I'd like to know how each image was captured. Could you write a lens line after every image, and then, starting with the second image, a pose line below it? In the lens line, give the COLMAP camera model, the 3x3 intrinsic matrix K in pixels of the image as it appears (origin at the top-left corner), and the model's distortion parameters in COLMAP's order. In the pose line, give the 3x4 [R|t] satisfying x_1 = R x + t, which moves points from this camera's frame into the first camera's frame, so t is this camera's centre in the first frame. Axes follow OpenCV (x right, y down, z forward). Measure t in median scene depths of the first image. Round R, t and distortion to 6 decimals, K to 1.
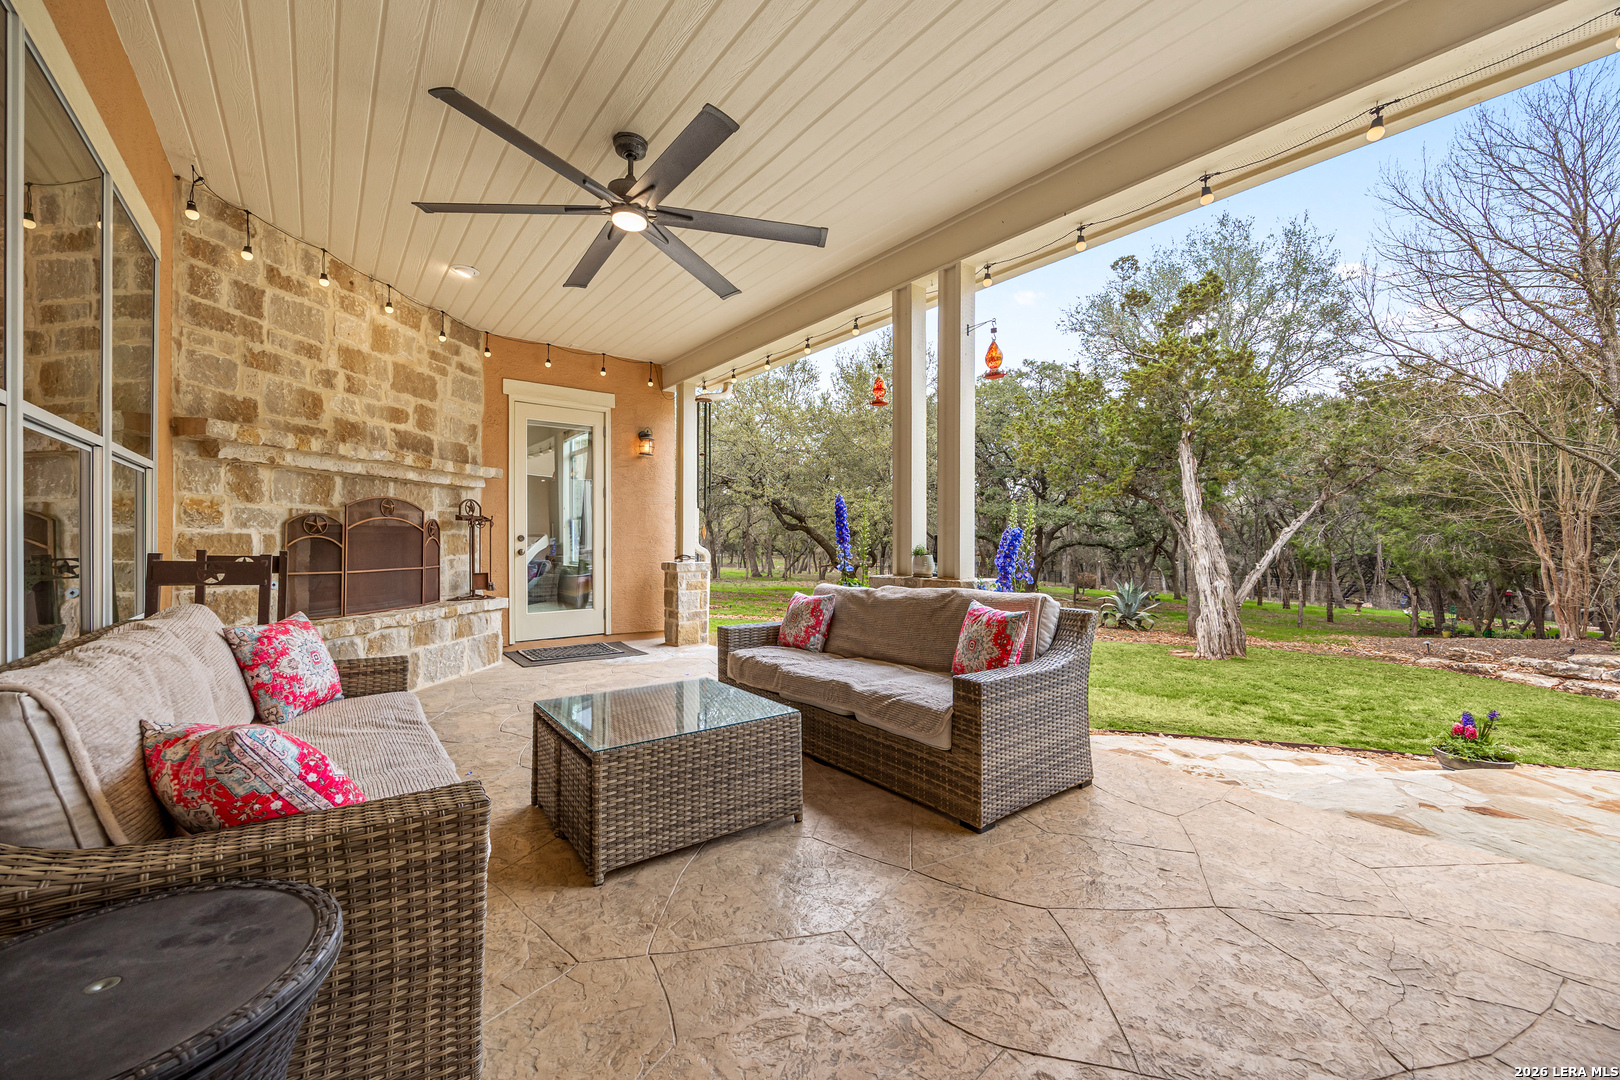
lens RADIAL K [[616.7, 0, 829.8], [0, 616.7, 538.3], [0, 0, 1]] dist [-0.000654, 0.000188]
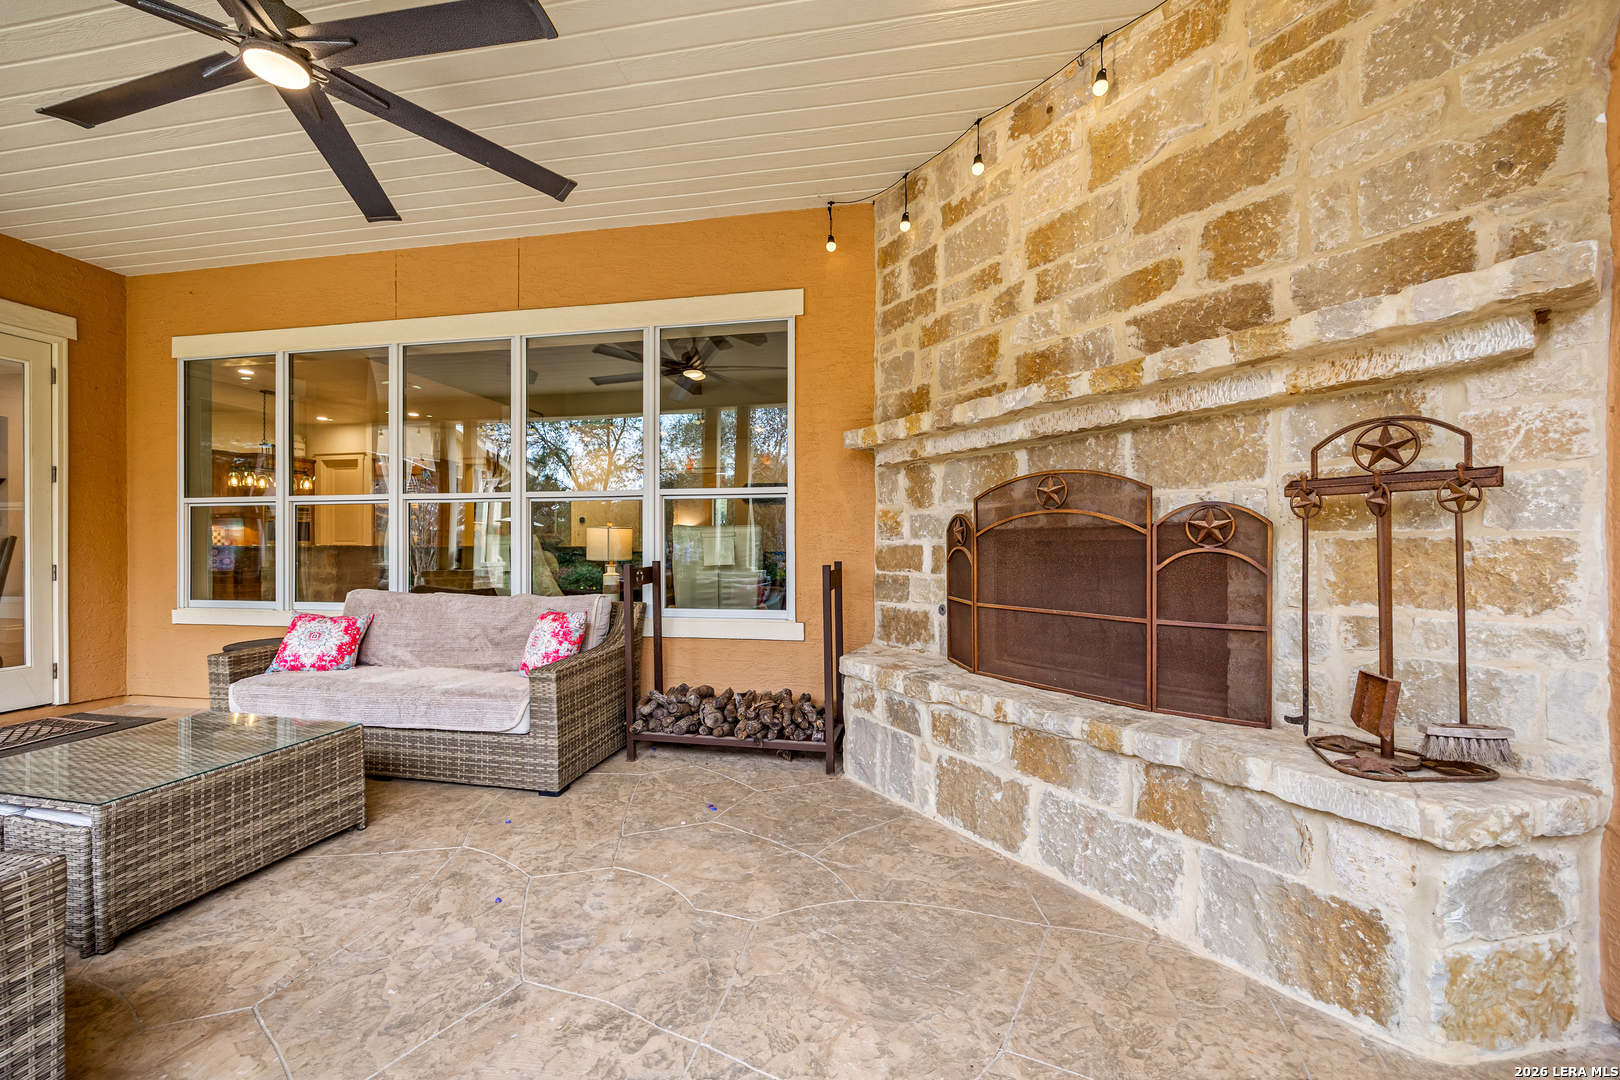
lens RADIAL K [[631.7, 0, 815.7], [0, 631.7, 547.8], [0, 0, 1]] dist [0.000113, 0.000064]
pose [[-0.774188, -0.003029, -0.632949, -0.258695], [-0.001322, 0.999994, -0.003168, -0.000727], [0.632955, -0.001616, -0.774187, 1.465977]]
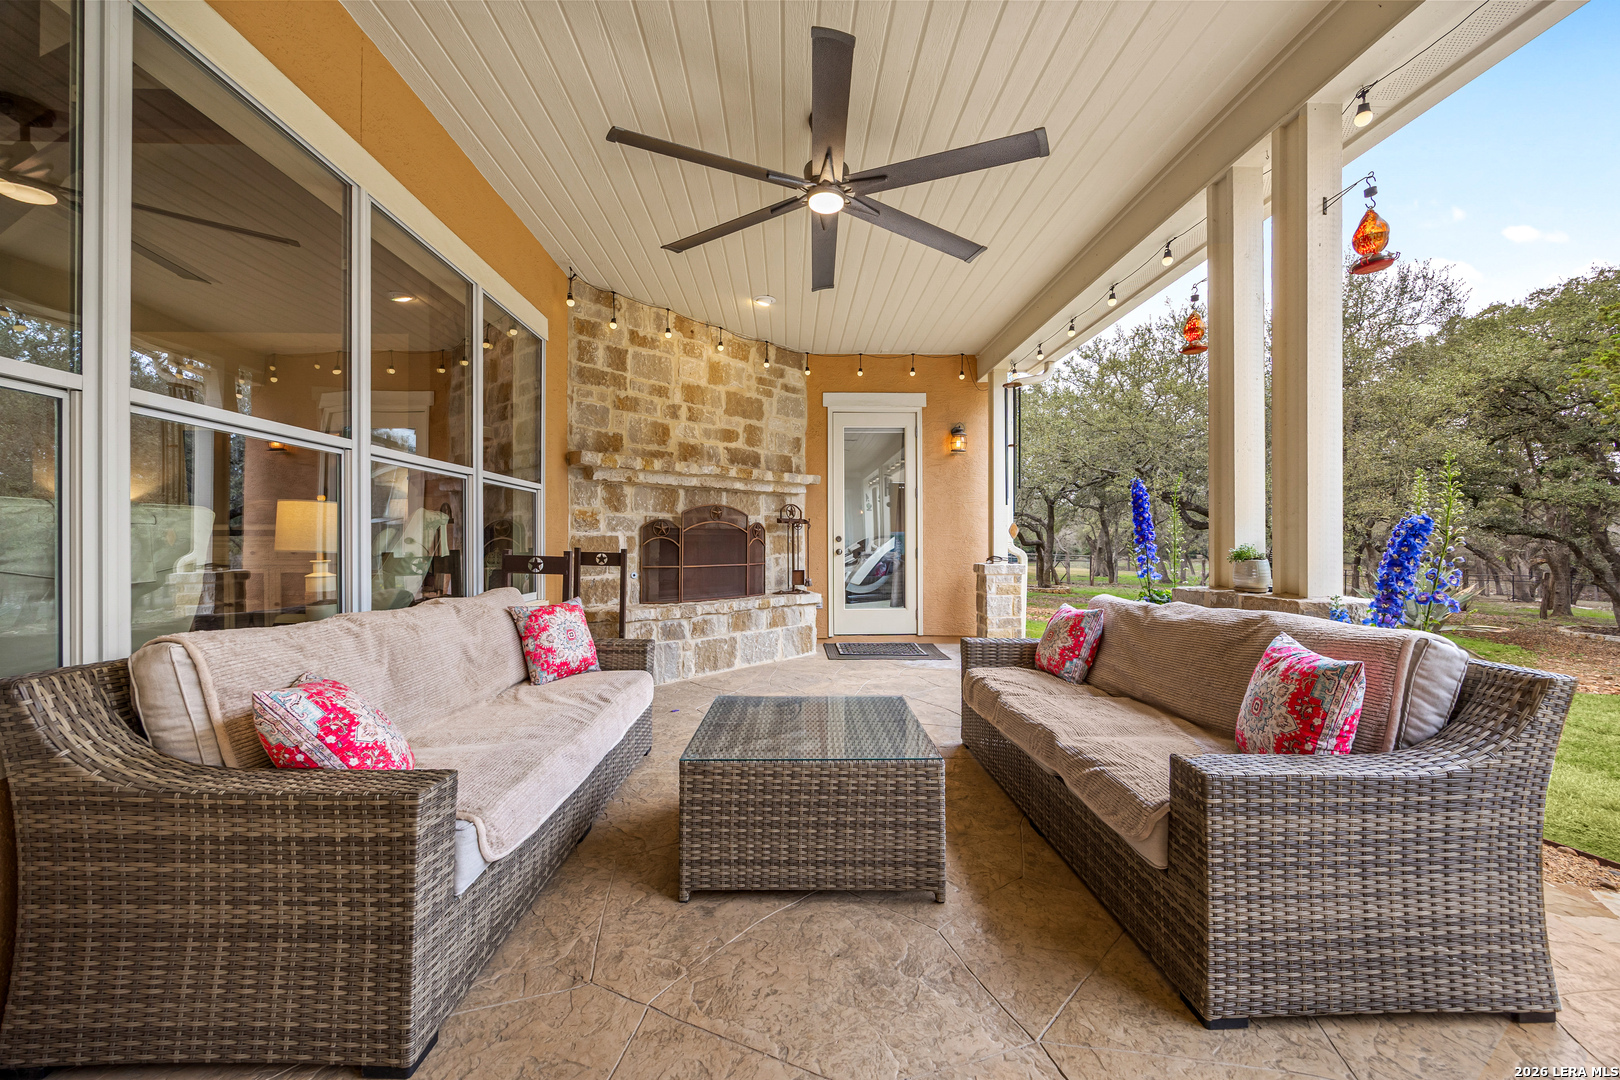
lens RADIAL K [[616.7, 0, 829.8], [0, 616.7, 538.3], [0, 0, 1]] dist [-0.000654, 0.000188]
pose [[0.805256, -0.005766, -0.592899, 0.191794], [0.004398, 0.999983, -0.003751, 0.004541], [0.592911, 0.000414, 0.805268, 0.191893]]
